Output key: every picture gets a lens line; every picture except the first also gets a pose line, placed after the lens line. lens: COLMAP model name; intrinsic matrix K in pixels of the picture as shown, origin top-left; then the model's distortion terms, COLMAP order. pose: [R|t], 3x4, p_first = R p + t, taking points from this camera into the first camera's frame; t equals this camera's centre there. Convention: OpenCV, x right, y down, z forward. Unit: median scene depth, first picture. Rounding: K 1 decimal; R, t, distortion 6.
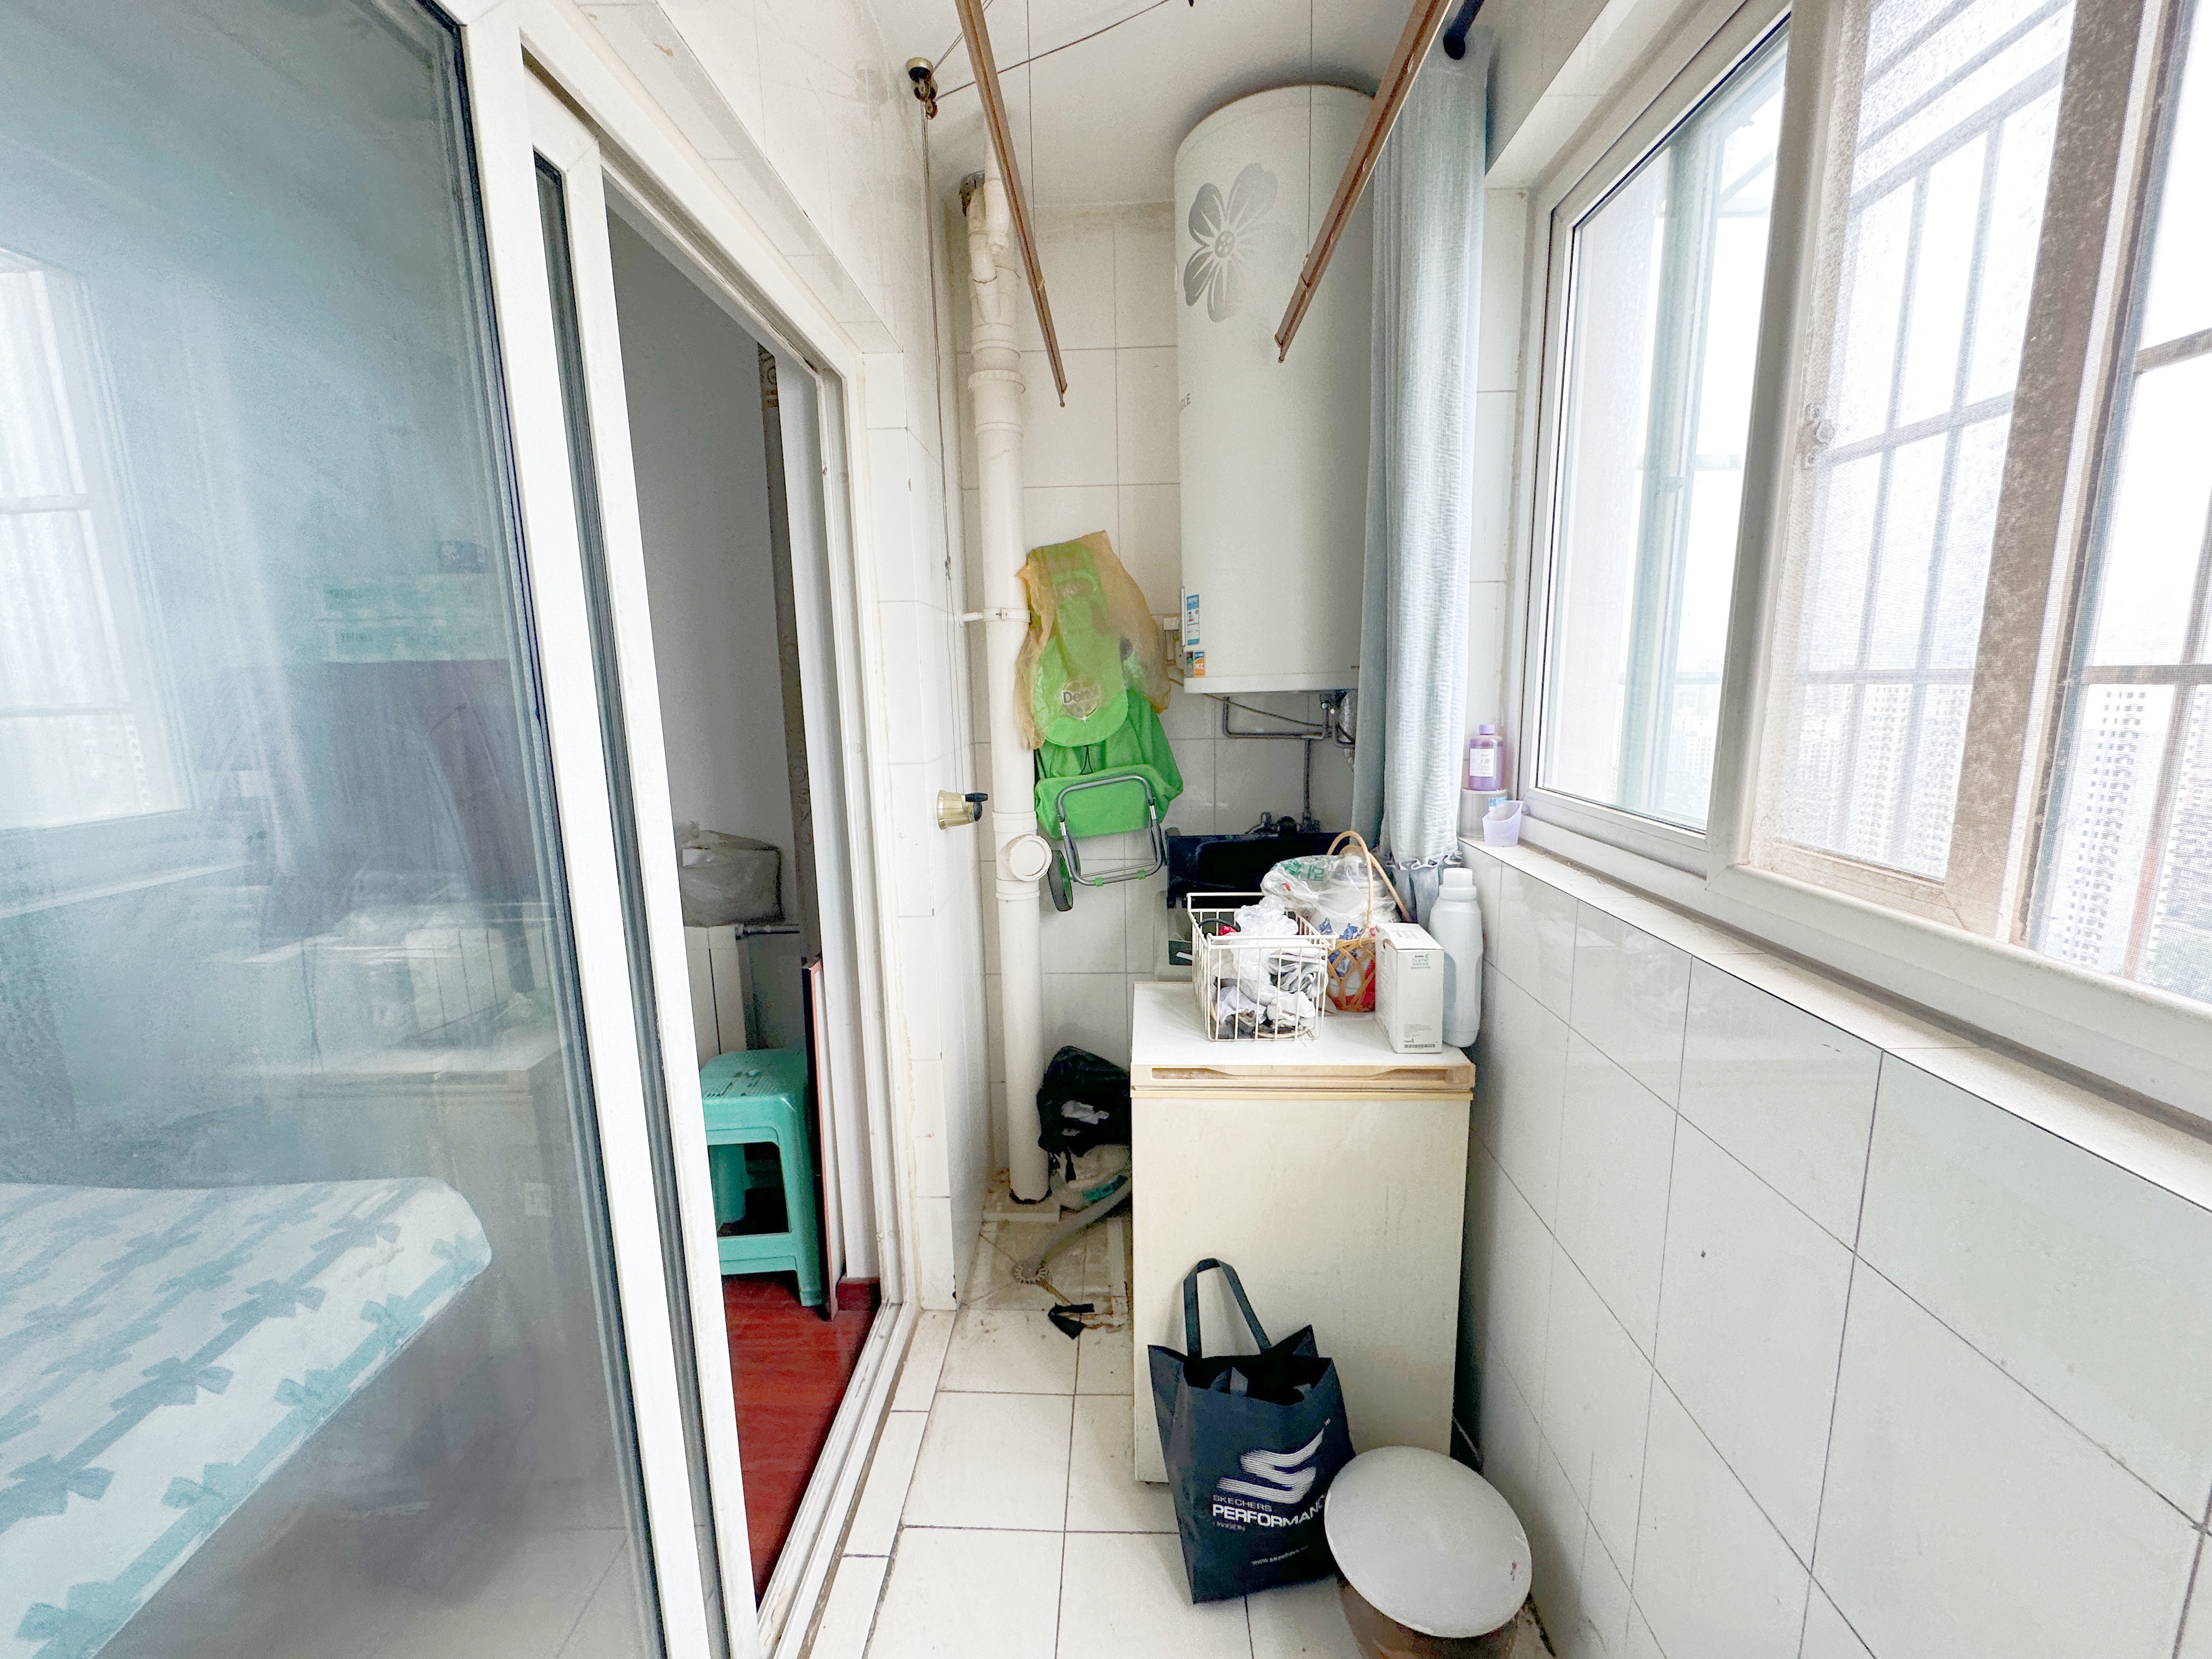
lens RADIAL K [[881.4, 0, 1107.6], [0, 881.4, 825.9], [0, 0, 1]] dist [-0.001442, 0.000936]
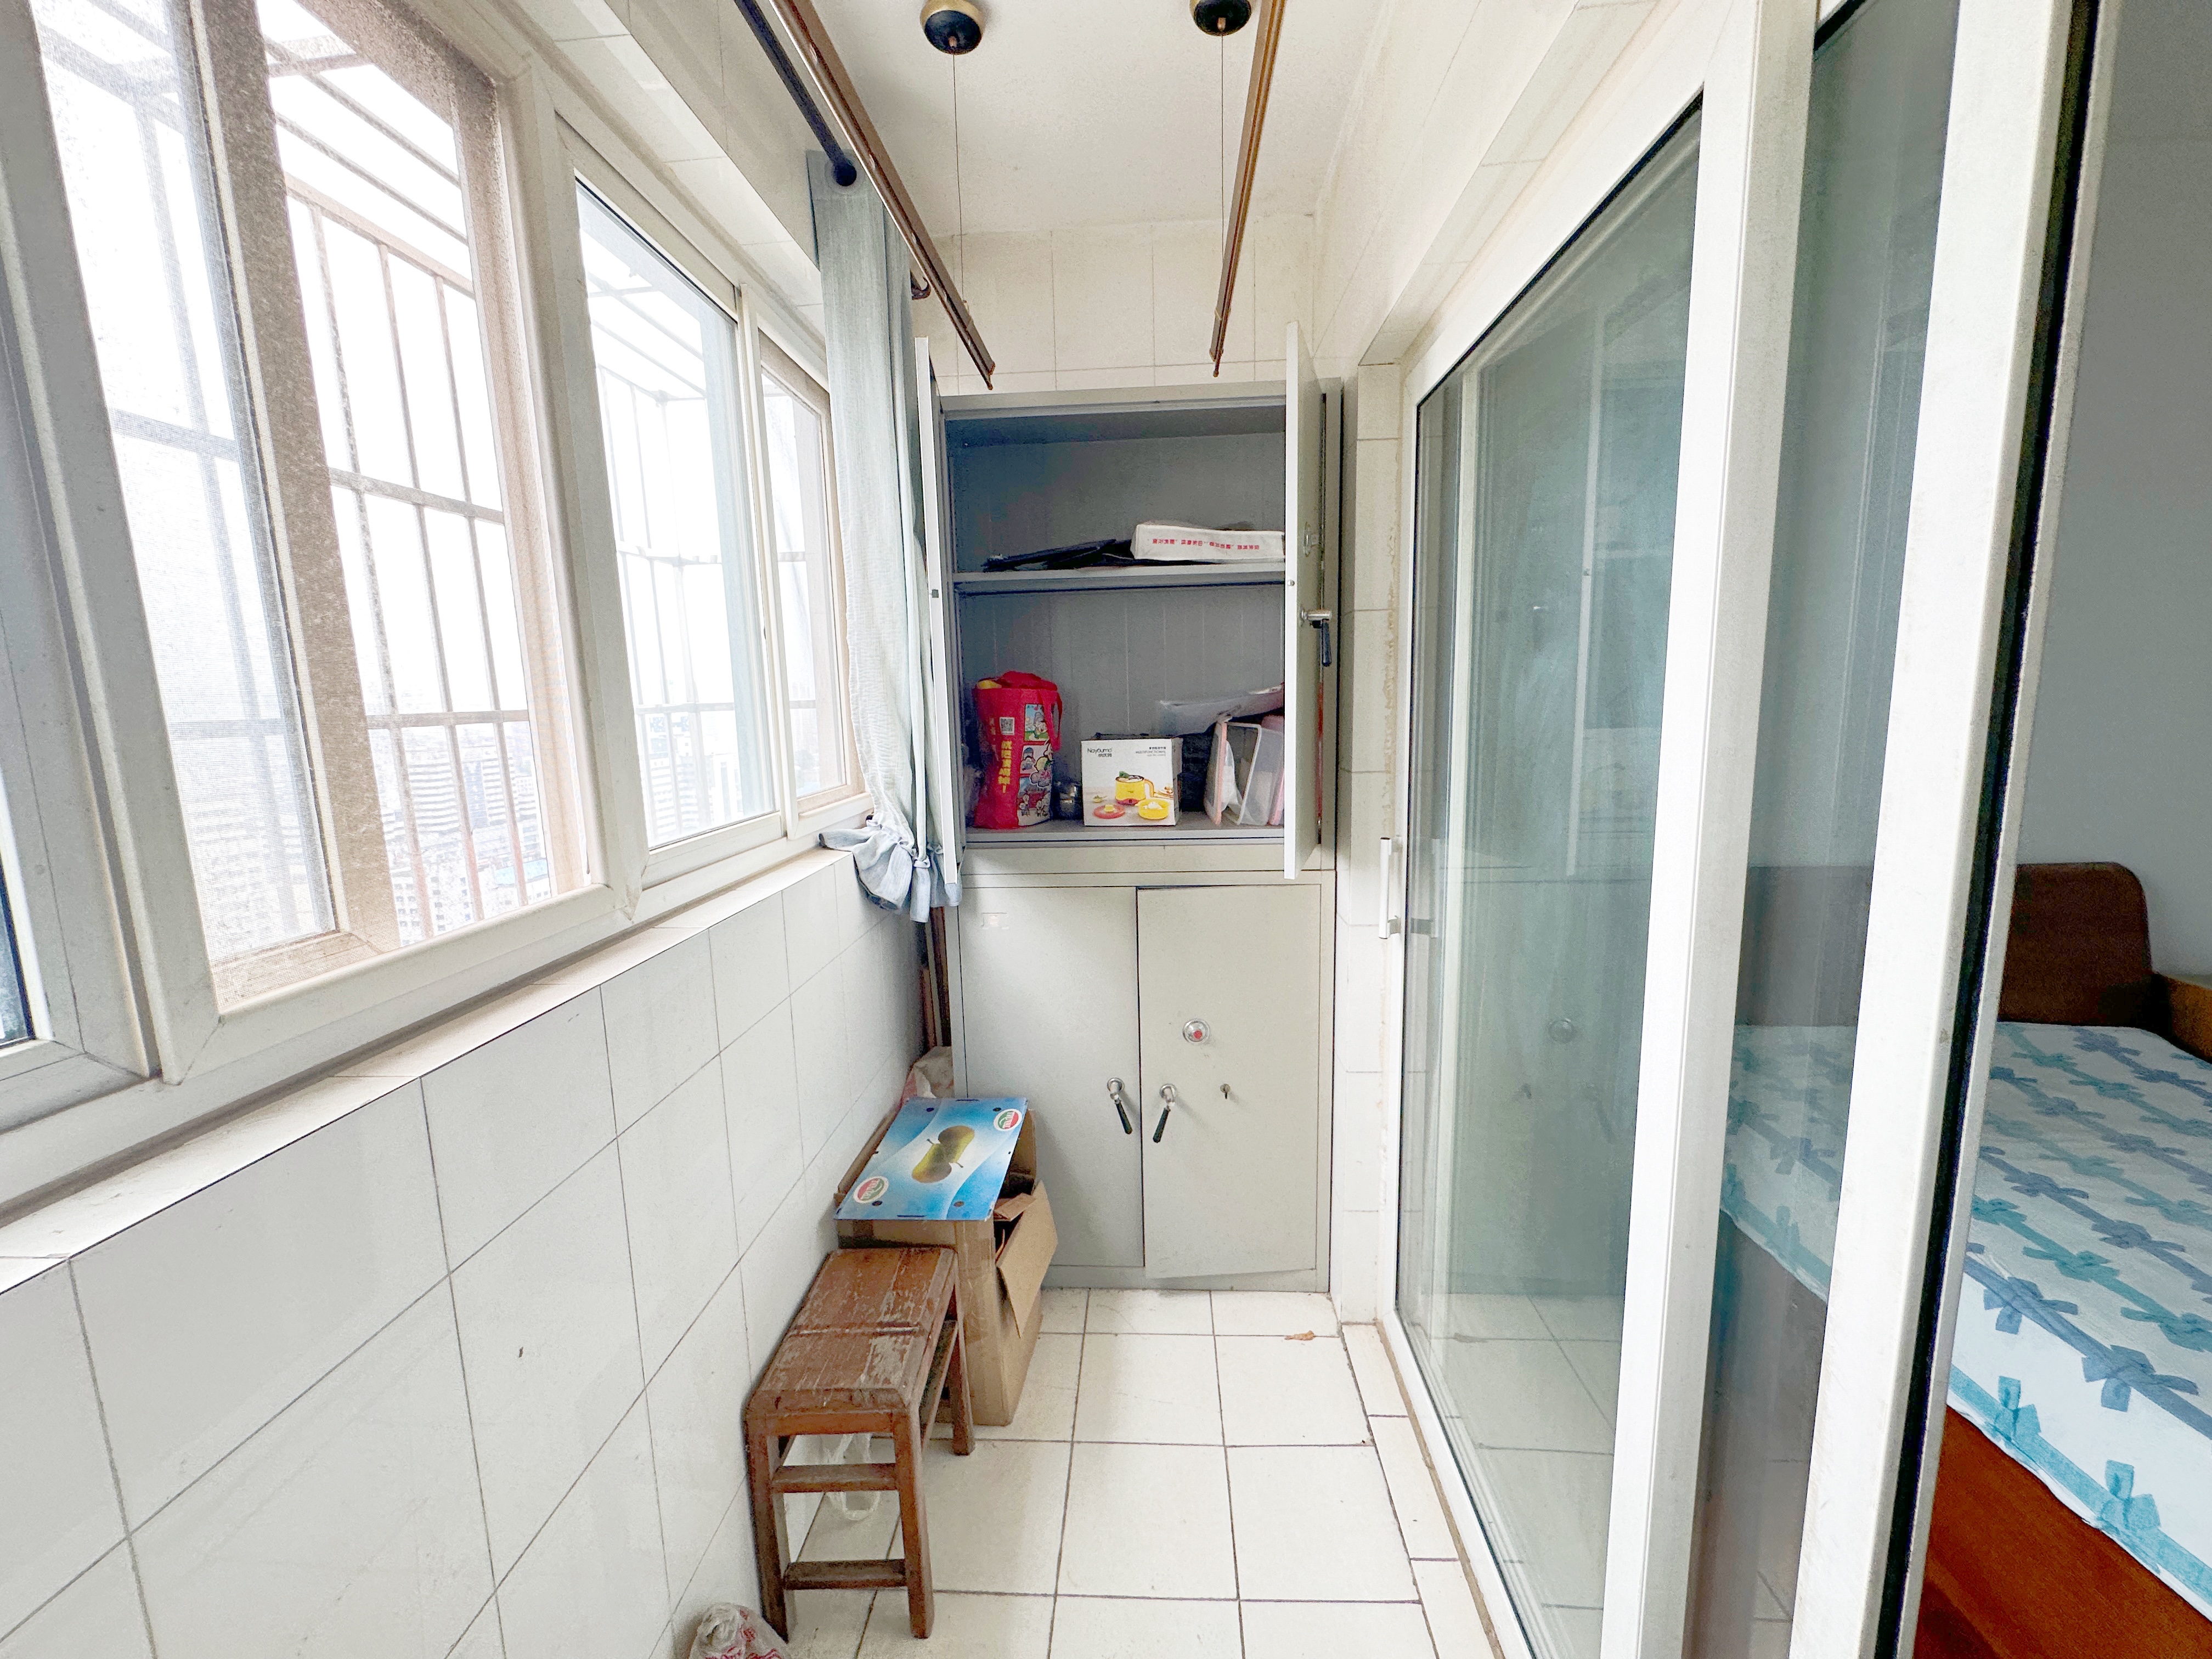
lens RADIAL K [[881.4, 0, 1107.2], [0, 881.4, 830.4], [0, 0, 1]] dist [-0.001442, 0.000936]
pose [[-0.998788, 0.029729, 0.039223, 0.021577], [0.040976, 0.943759, 0.328086, -0.265876], [-0.027263, 0.329295, -0.943833, 1.498921]]
